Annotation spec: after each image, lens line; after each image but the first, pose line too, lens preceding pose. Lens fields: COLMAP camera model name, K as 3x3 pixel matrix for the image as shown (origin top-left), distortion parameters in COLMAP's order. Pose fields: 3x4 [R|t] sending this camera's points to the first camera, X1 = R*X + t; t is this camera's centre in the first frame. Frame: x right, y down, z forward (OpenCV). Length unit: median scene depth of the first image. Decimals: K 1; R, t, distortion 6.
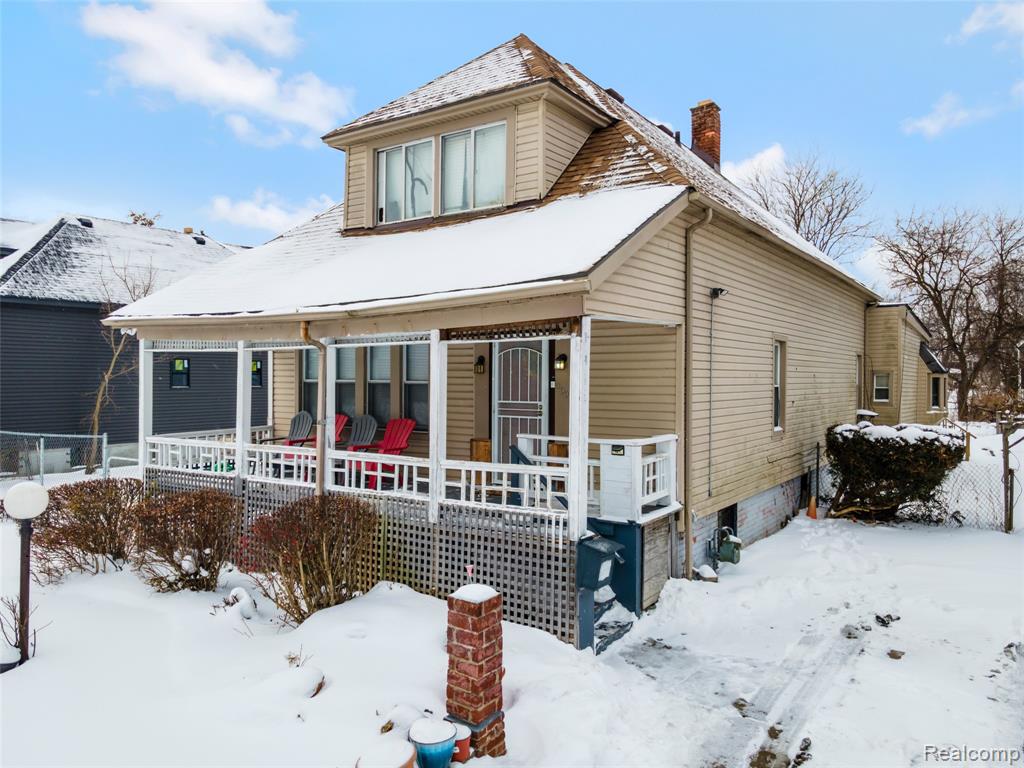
lens RADIAL K [[728.4, 0, 514.2], [0, 728.4, 392.1], [0, 0, 1]] dist [0.038582, 0.018773]
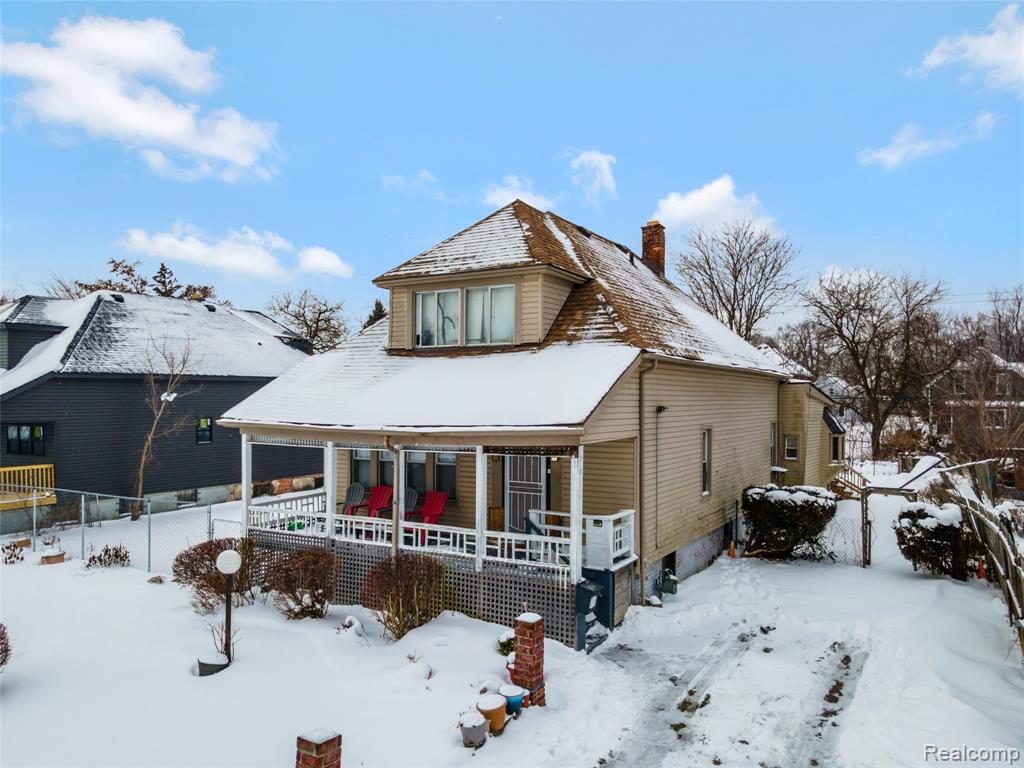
lens RADIAL K [[728.4, 0, 502.7], [0, 728.4, 414.6], [0, 0, 1]] dist [0.038582, 0.018773]
pose [[0.998649, -0.002022, 0.051927, -0.118018], [0.001976, 0.999998, 0.000946, -0.129312], [-0.051929, -0.000842, 0.998650, -0.452354]]
